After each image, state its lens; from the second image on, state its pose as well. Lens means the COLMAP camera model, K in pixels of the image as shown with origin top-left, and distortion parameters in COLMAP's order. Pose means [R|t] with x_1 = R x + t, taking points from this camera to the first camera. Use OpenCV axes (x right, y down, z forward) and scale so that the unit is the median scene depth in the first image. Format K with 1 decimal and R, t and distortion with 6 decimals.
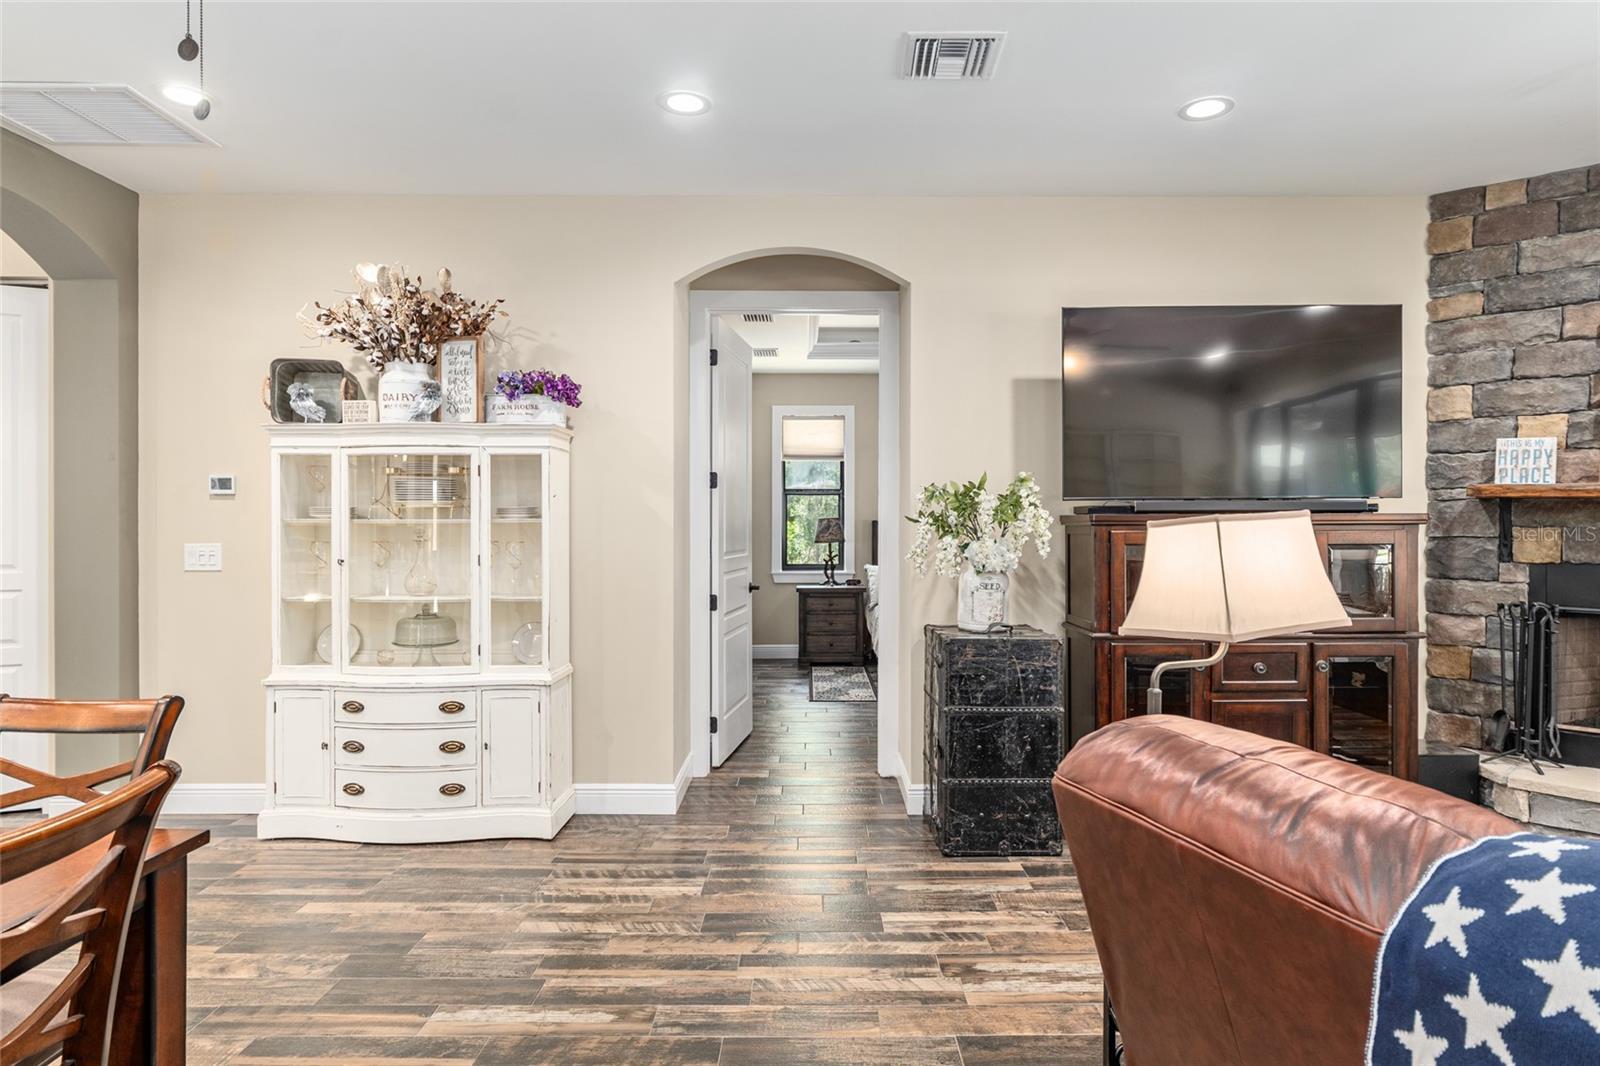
lens RADIAL K [[926.0, 0, 809.0], [0, 926.0, 531.5], [0, 0, 1]] dist [0.002406, -0.000810]
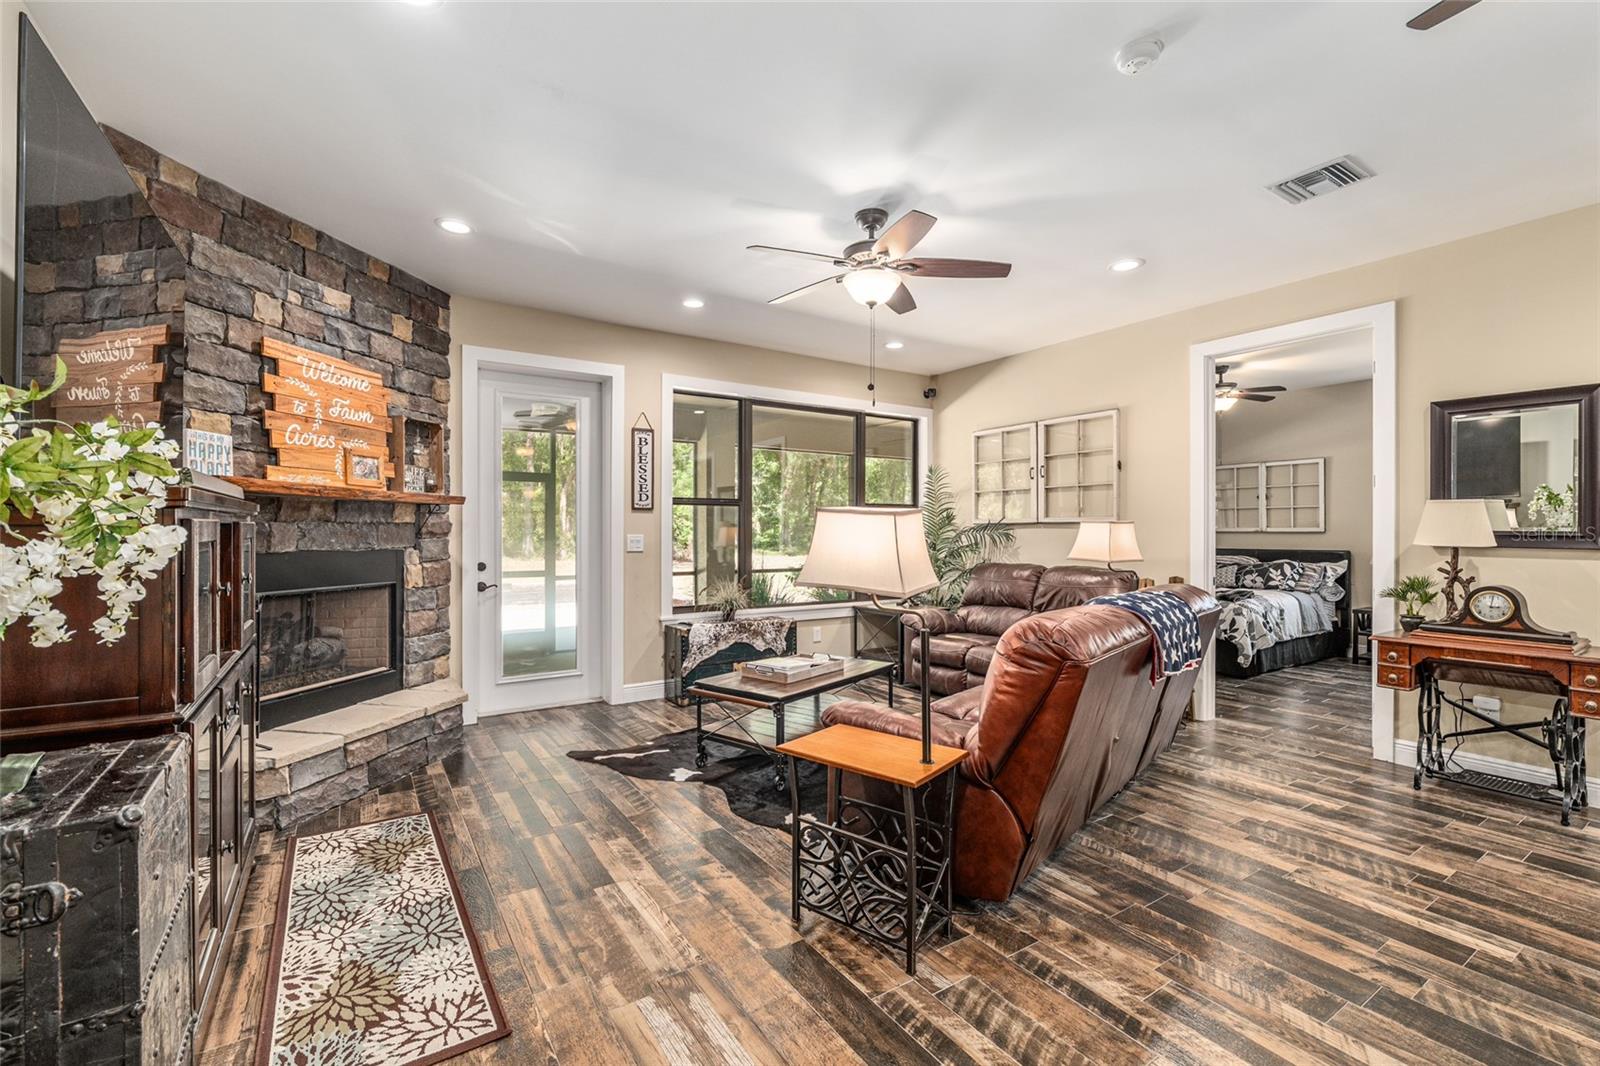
lens RADIAL K [[688.2, 0, 800.3], [0, 688.2, 529.9], [0, 0, 1]] dist [-0.005012, -0.000313]
pose [[-0.548003, -0.000553, 0.836476, -0.206931], [0.005337, 0.999977, 0.004158, 0.005858], [-0.836459, 0.006743, -0.547987, 0.882313]]
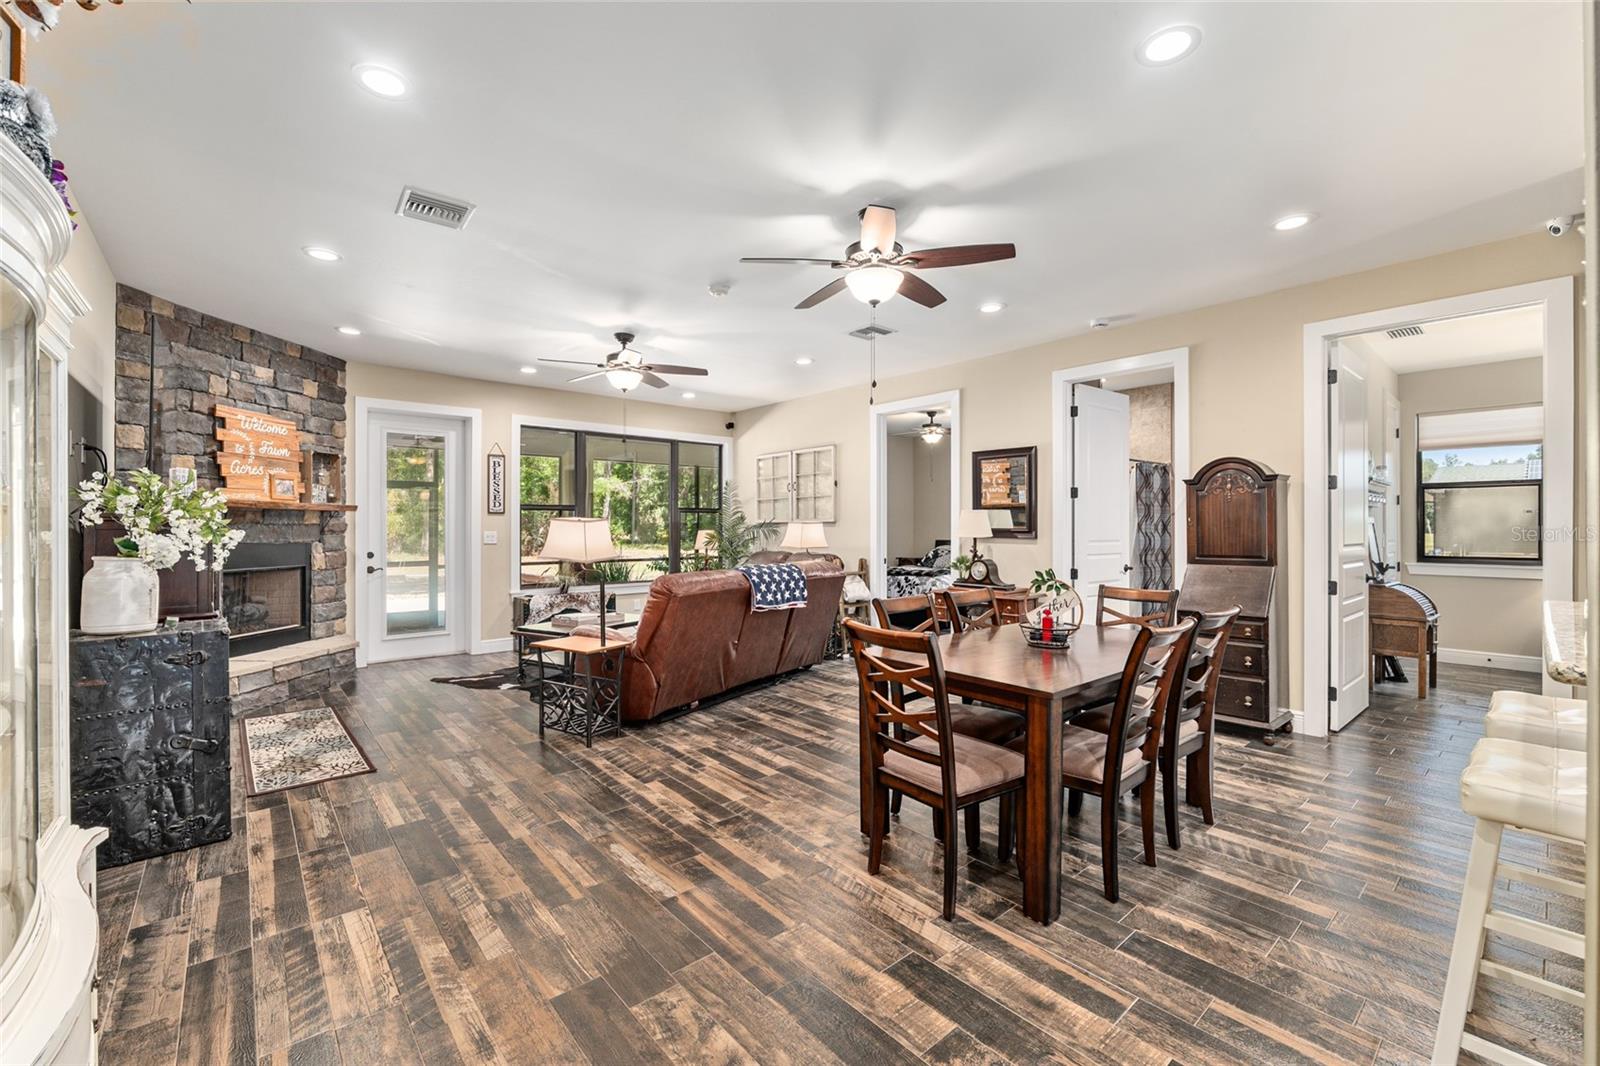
lens RADIAL K [[662.1, 0, 801.4], [0, 662.1, 523.6], [0, 0, 1]] dist [-0.012371, 0.000076]
pose [[-0.654143, 0.002761, 0.756365, -0.789573], [0.006455, 0.999977, 0.001933, -0.000574], [-0.756343, 0.006147, -0.654146, 0.943946]]
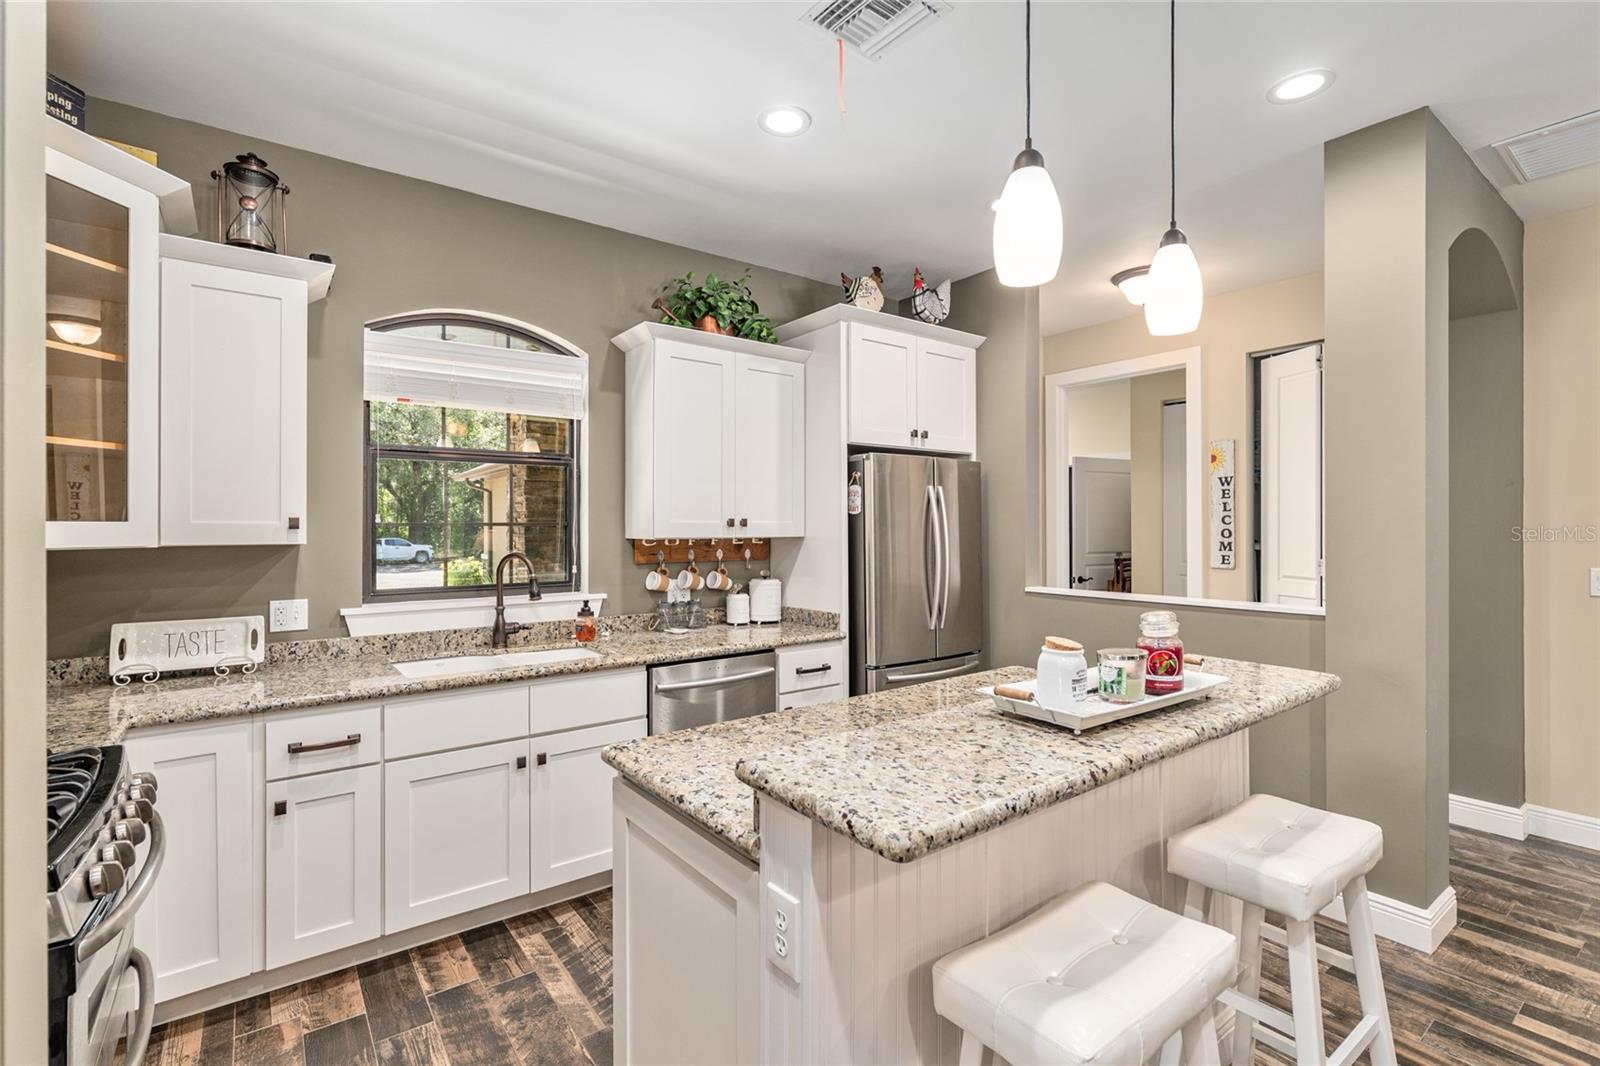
lens RADIAL K [[732.8, 0, 794.8], [0, 732.8, 524.3], [0, 0, 1]] dist [-0.000212, -0.000211]
pose [[0.596834, -0.004351, -0.802353, -0.609844], [-0.005360, 0.999941, -0.009409, -0.022456], [0.802347, 0.009917, 0.596776, -0.130700]]
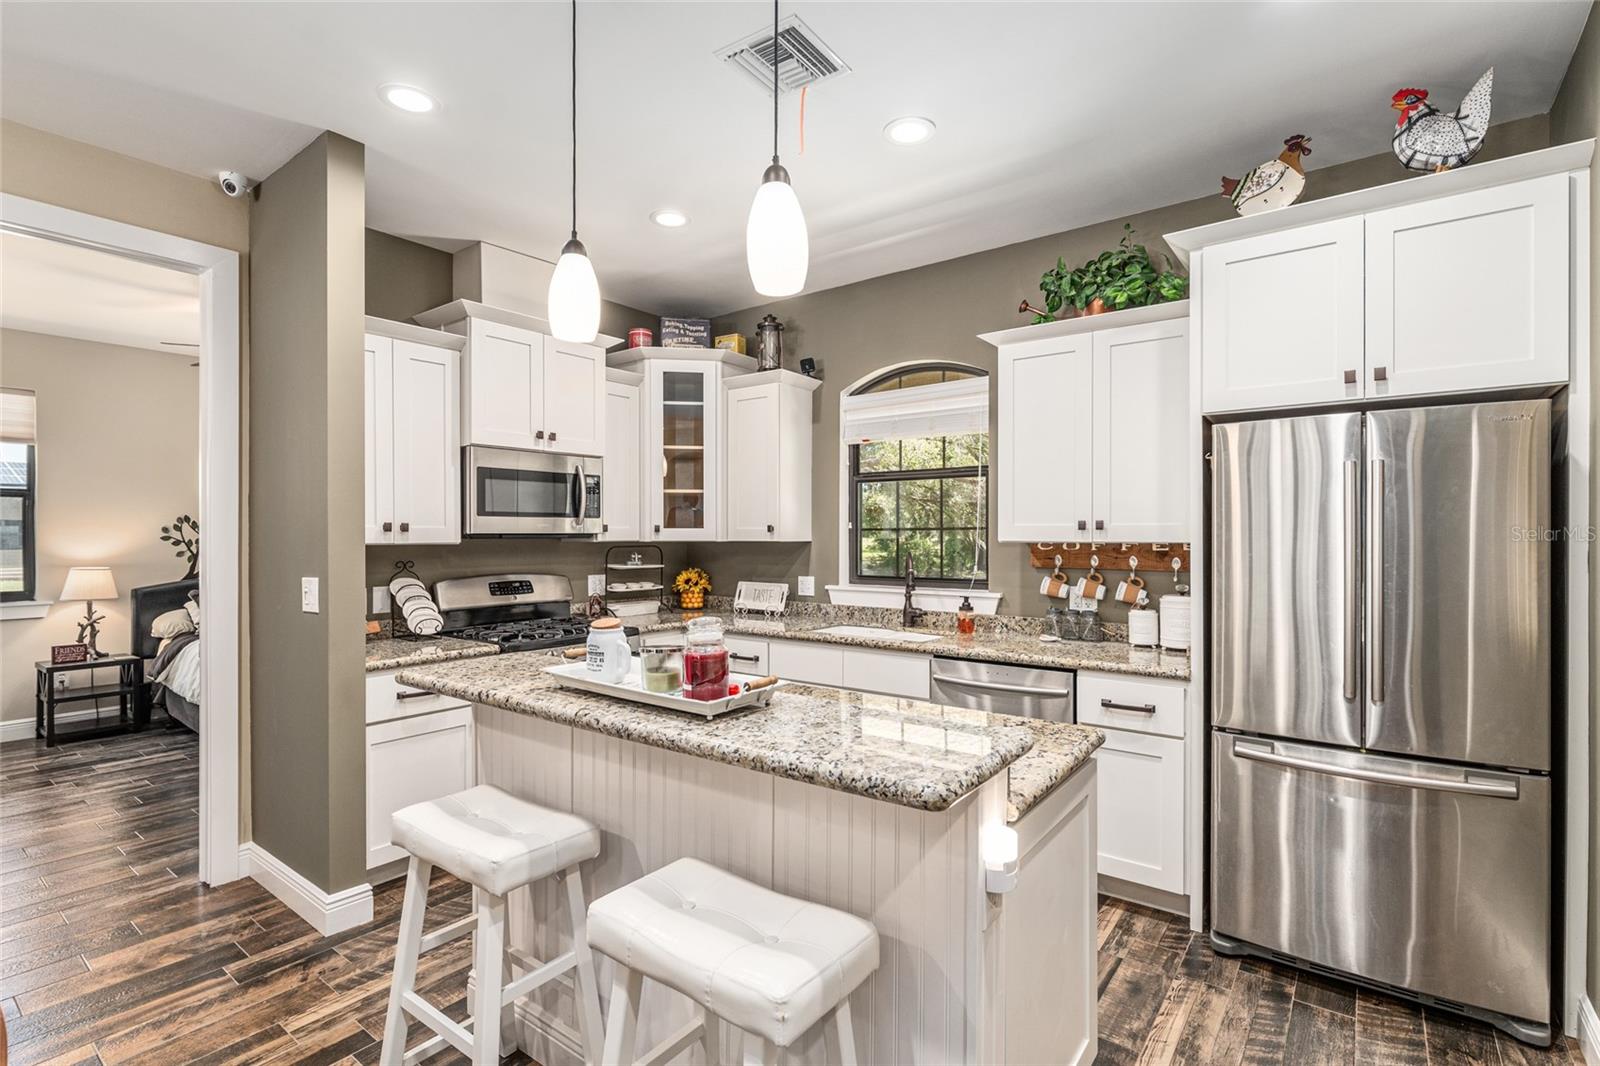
lens RADIAL K [[749.9, 0, 796.3], [0, 749.9, 536.0], [0, 0, 1]] dist [0.000756, -0.000011]
pose [[-0.607845, 0.001409, -0.794054, -0.532988], [-0.006514, 0.999956, 0.006761, -0.024307], [0.794029, 0.009282, -0.607809, 0.585166]]
